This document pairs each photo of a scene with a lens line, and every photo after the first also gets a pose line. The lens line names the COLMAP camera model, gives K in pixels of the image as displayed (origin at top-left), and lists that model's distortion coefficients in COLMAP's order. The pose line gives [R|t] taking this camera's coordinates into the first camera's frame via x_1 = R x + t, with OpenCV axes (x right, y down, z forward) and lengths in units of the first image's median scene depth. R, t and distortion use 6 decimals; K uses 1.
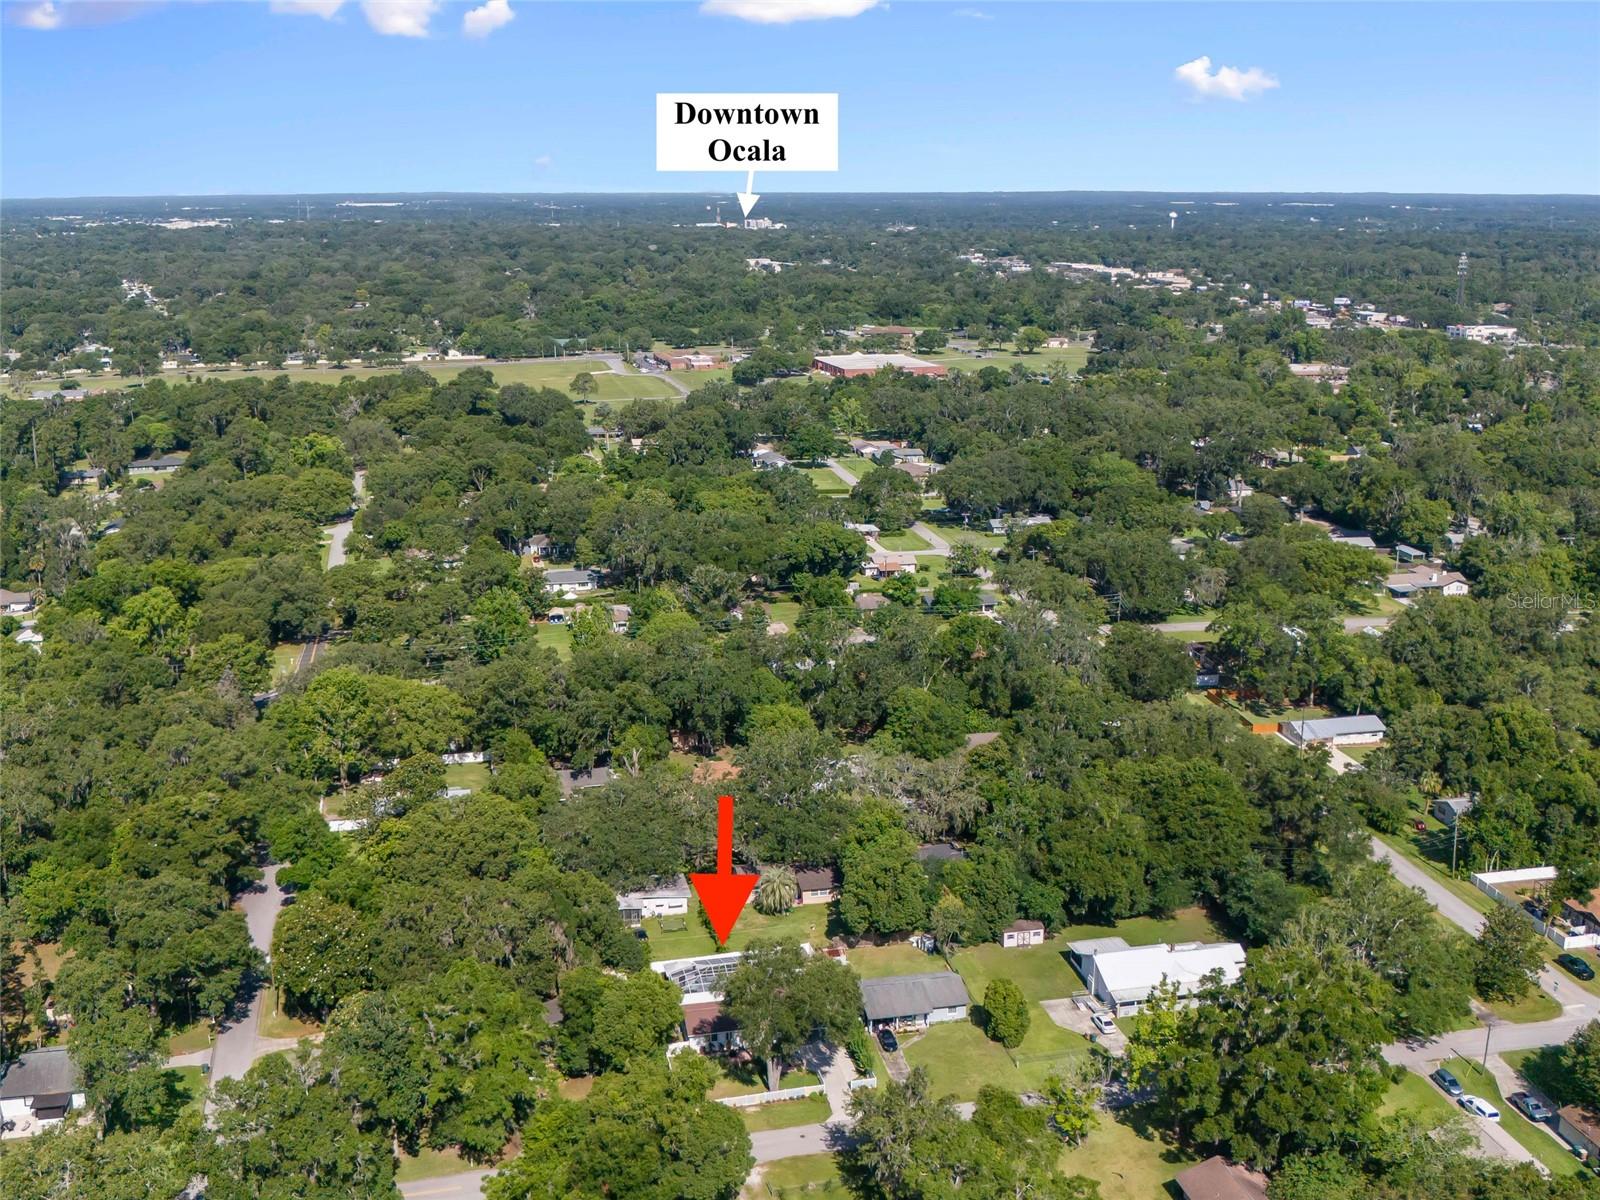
lens RADIAL K [[1639.5, 0, 800.0], [0, 1639.5, 600.0], [0, 0, 1]] dist [0.092142, -0.165384]
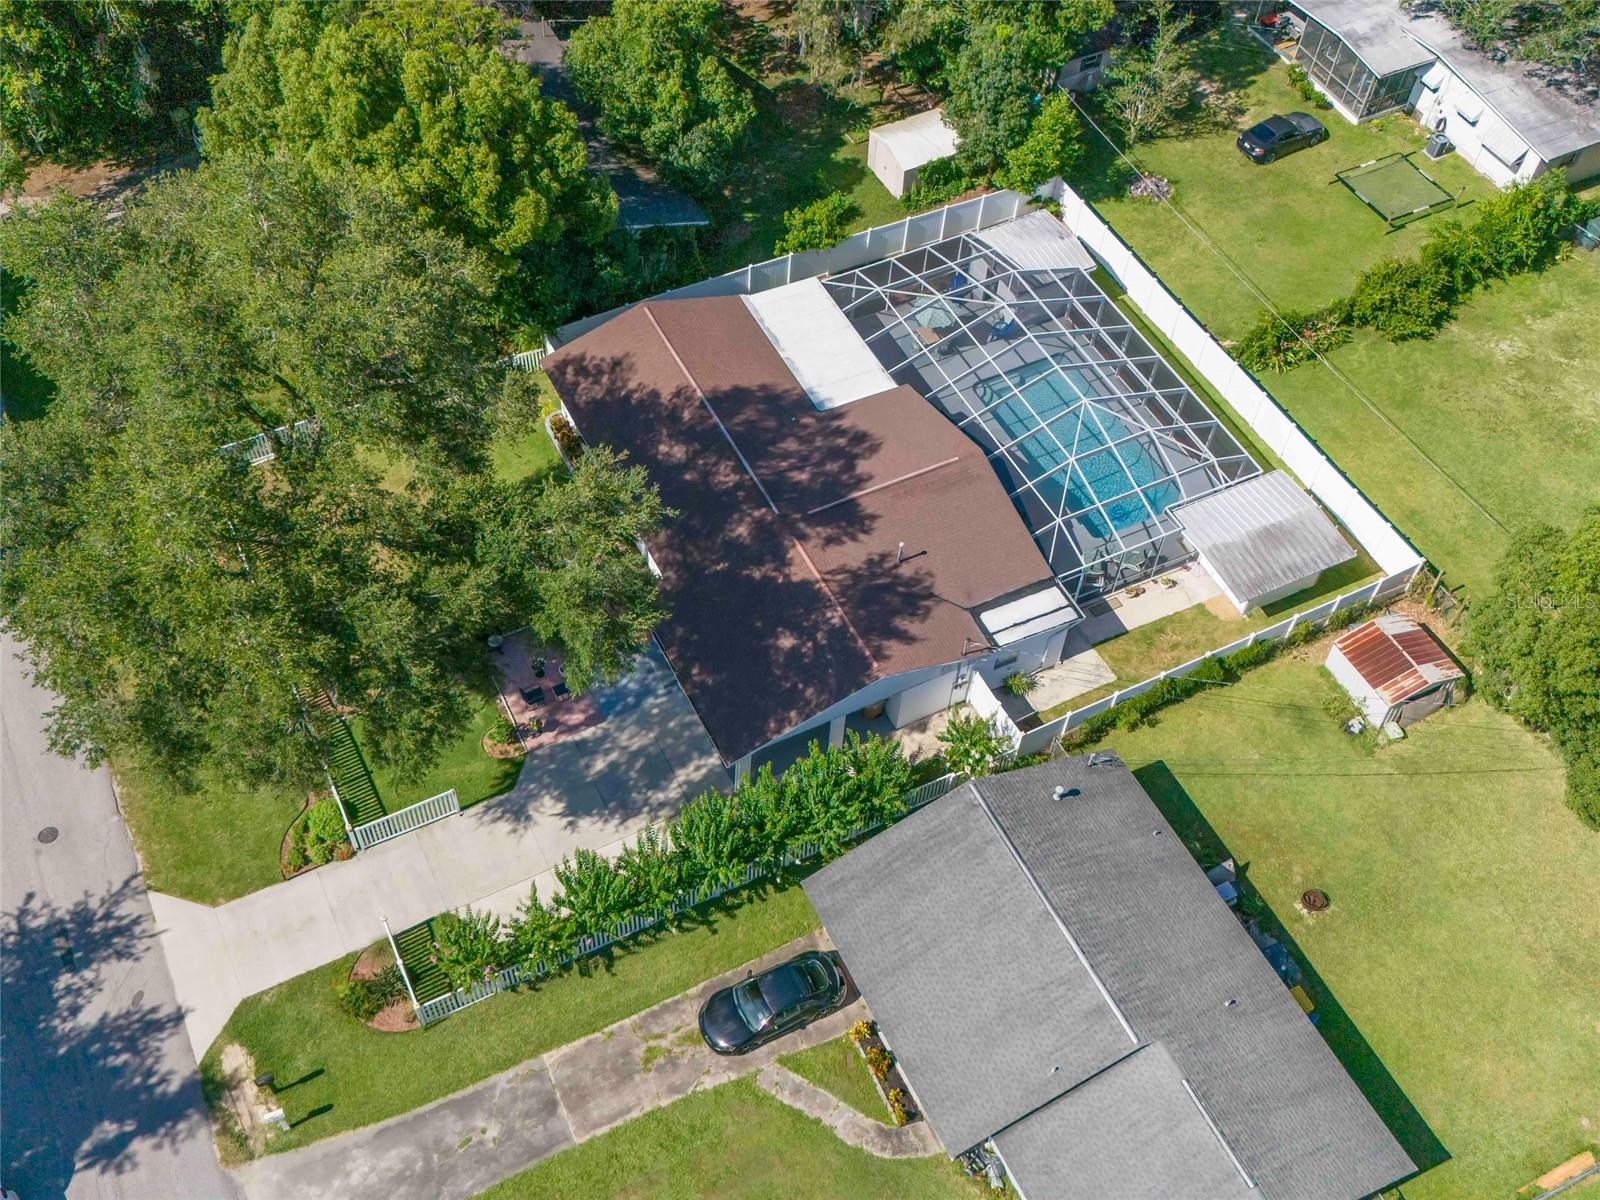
lens RADIAL K [[1639.5, 0, 800.0], [0, 1639.5, 600.0], [0, 0, 1]] dist [0.092142, -0.165384]
pose [[0.241342, 0.784255, -0.571576, 0.121601], [-0.275859, 0.620131, 0.734398, 0.057509], [0.930406, -0.019567, 0.366007, 0.797530]]
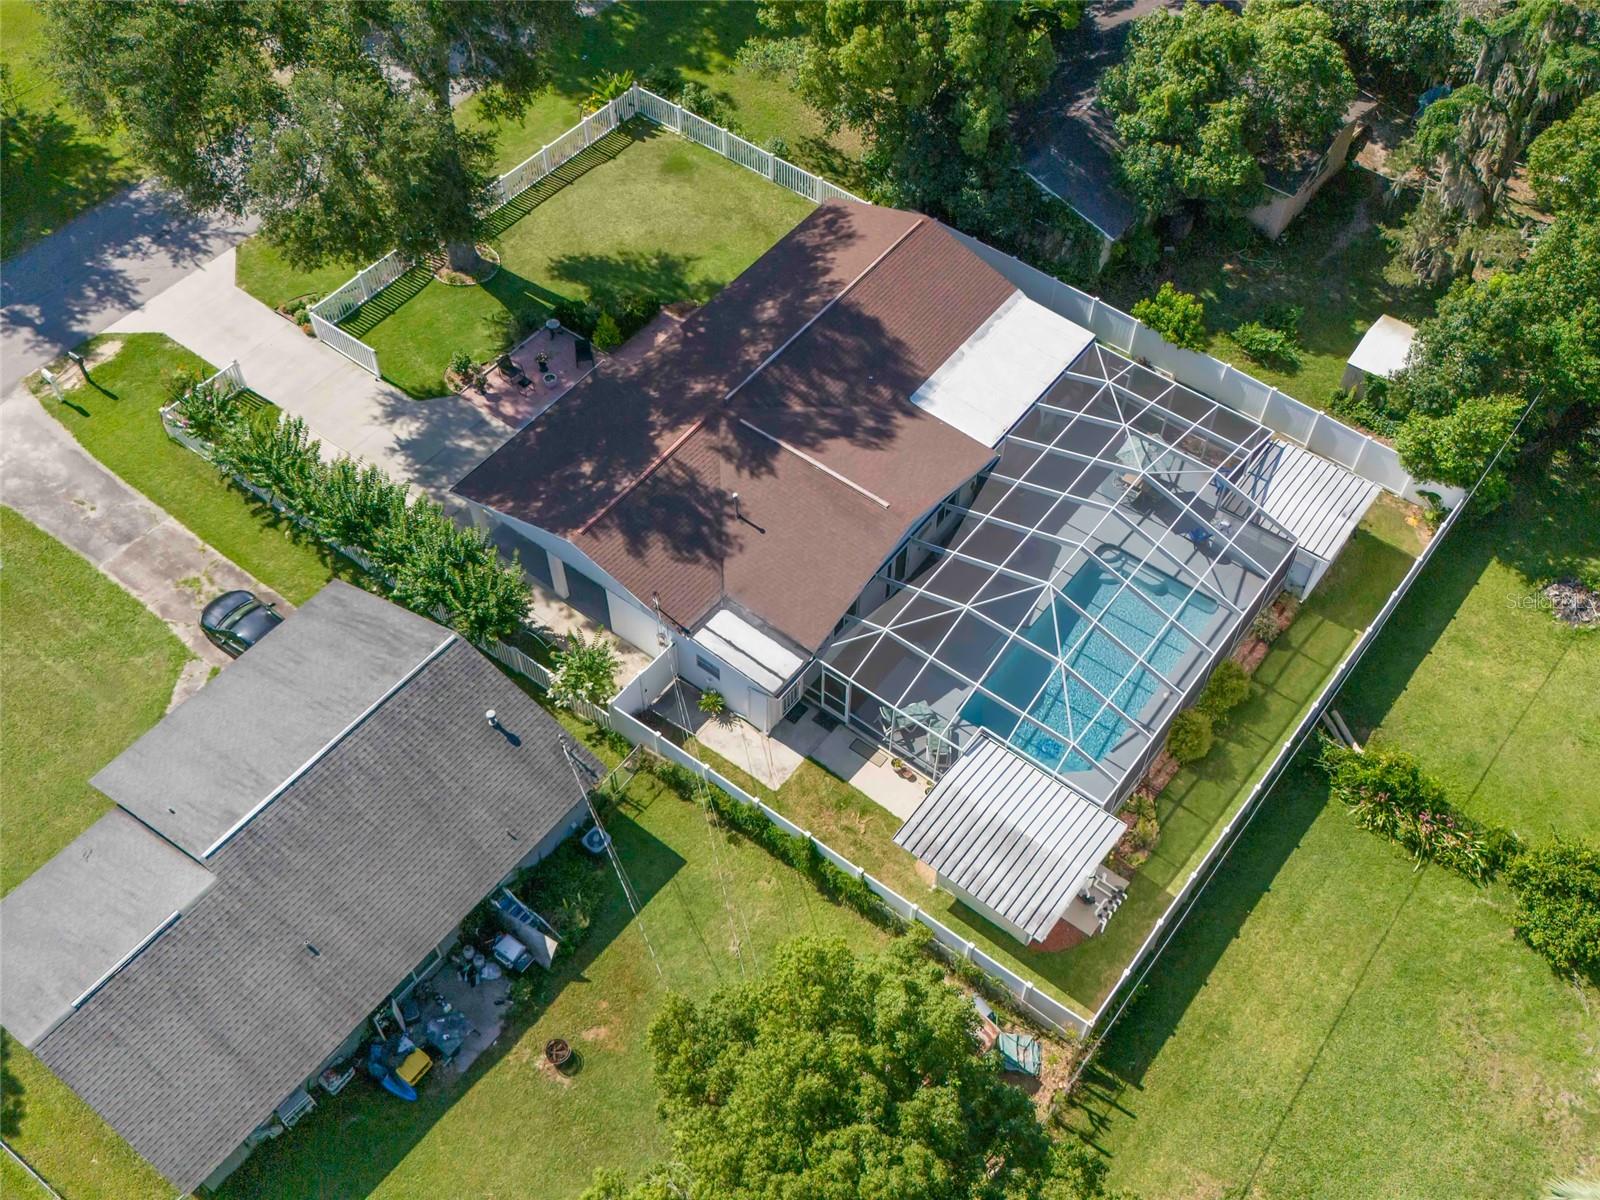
lens RADIAL K [[1653.7, 0, 835.7], [0, 1653.7, 607.0], [0, 0, 1]] dist [0.090059, -0.164083]
pose [[-0.764195, 0.508659, -0.396576, 0.075561], [-0.174324, 0.429090, 0.886281, 0.035734], [0.620981, 0.746424, -0.239237, 0.945126]]
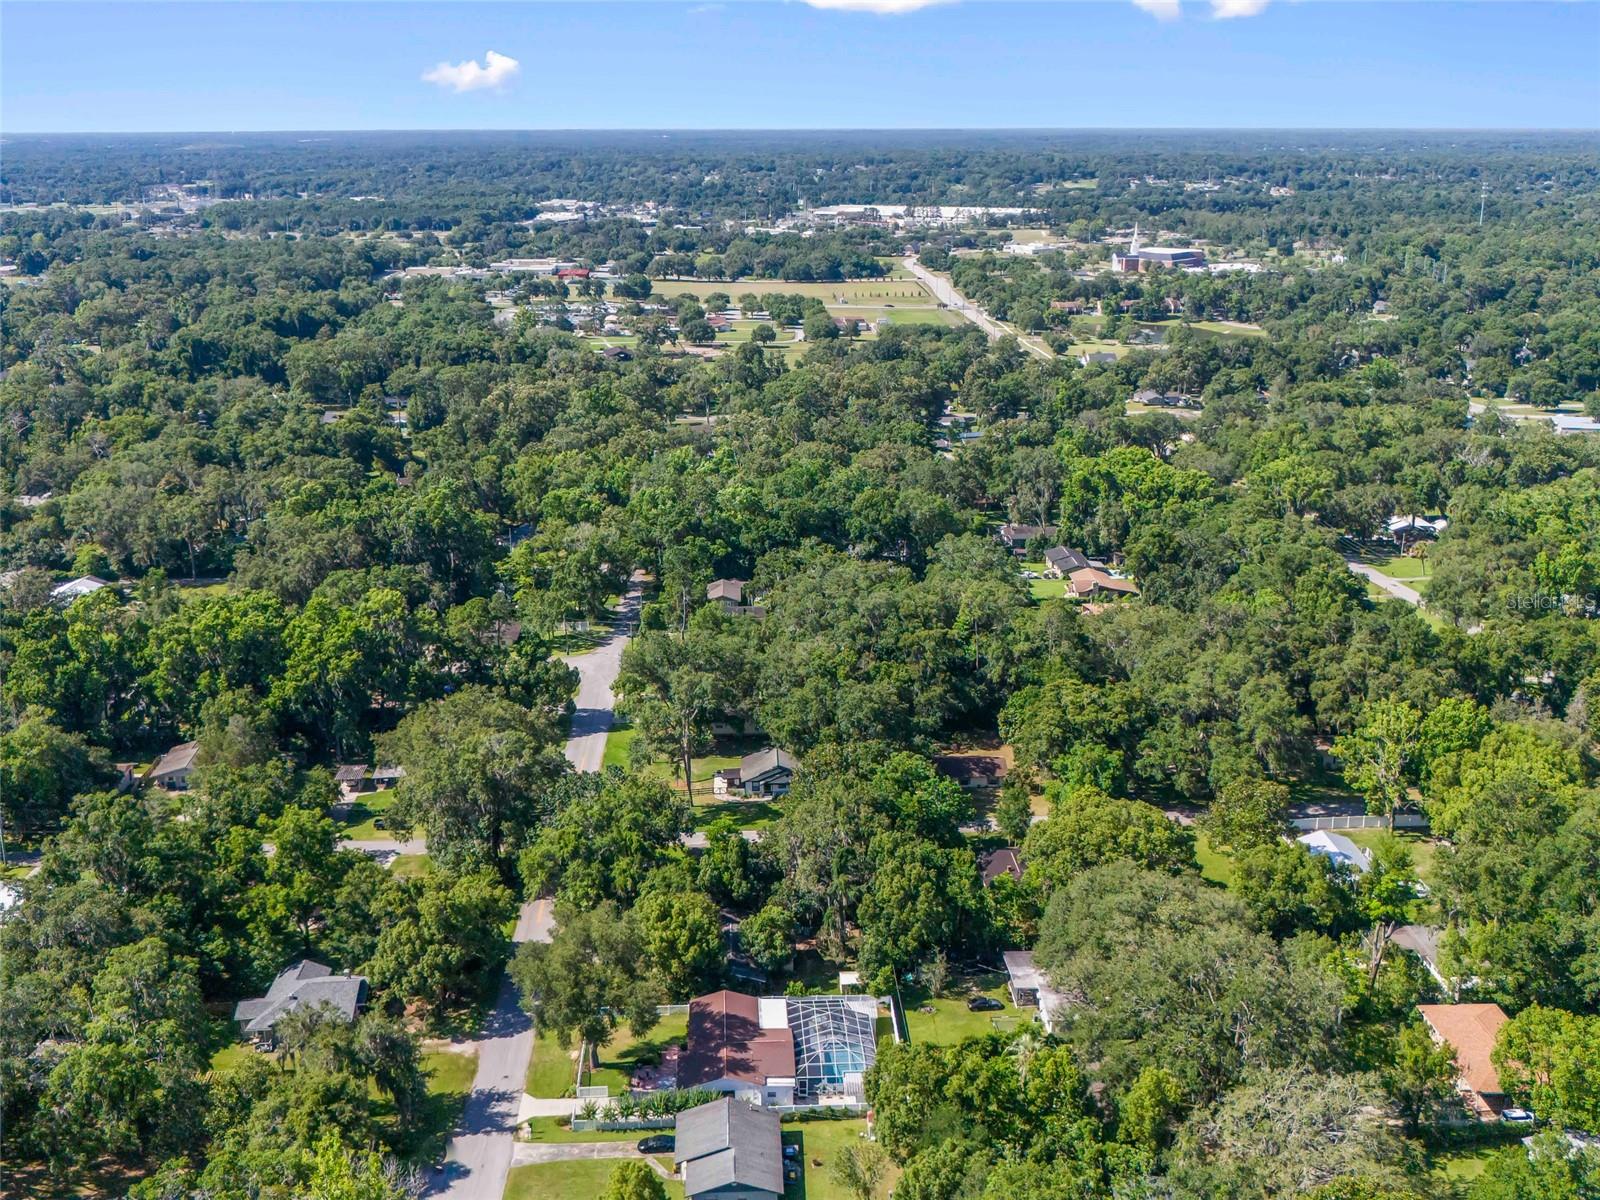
lens RADIAL K [[1639.5, 0, 800.0], [0, 1639.5, 600.0], [0, 0, 1]] dist [0.092142, -0.165384]
pose [[-0.175043, 0.273520, -0.945805, 0.594615], [-0.242083, 0.919189, 0.310626, -0.190623], [0.954335, 0.283336, -0.094683, 0.914191]]
